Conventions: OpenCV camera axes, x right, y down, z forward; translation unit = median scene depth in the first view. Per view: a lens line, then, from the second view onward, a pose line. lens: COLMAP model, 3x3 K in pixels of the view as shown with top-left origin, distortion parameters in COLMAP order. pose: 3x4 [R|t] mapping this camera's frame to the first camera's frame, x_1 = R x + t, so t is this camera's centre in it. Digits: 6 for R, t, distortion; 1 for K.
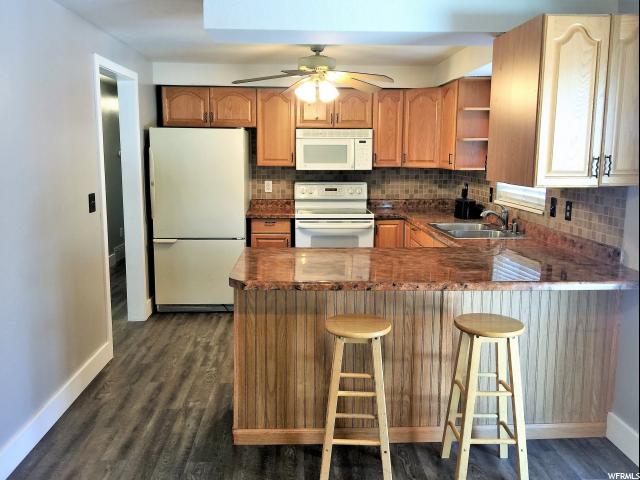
lens RADIAL K [[560.5, 0, 320.7], [0, 560.5, 241.2], [0, 0, 1]] dist [0.068810, -0.087083]
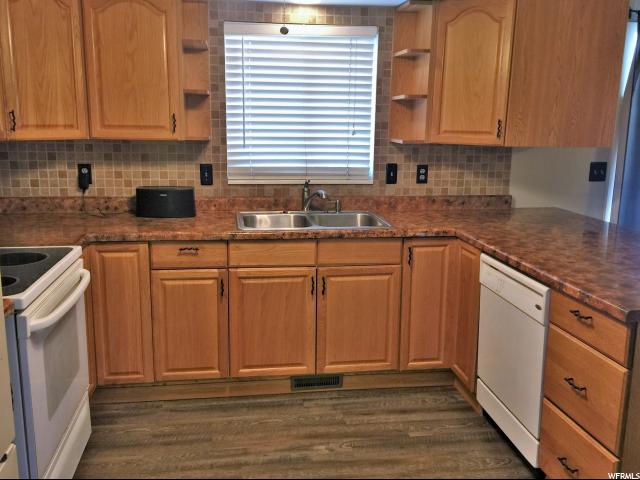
lens RADIAL K [[599.5, 0, 311.5], [0, 599.5, 222.8], [0, 0, 1]] dist [0.067732, 0.000000]
pose [[-0.099884, -0.171746, 0.980065, -0.416081], [0.143774, 0.972162, 0.185014, -0.132910], [-0.984557, 0.159387, -0.072411, 0.870196]]
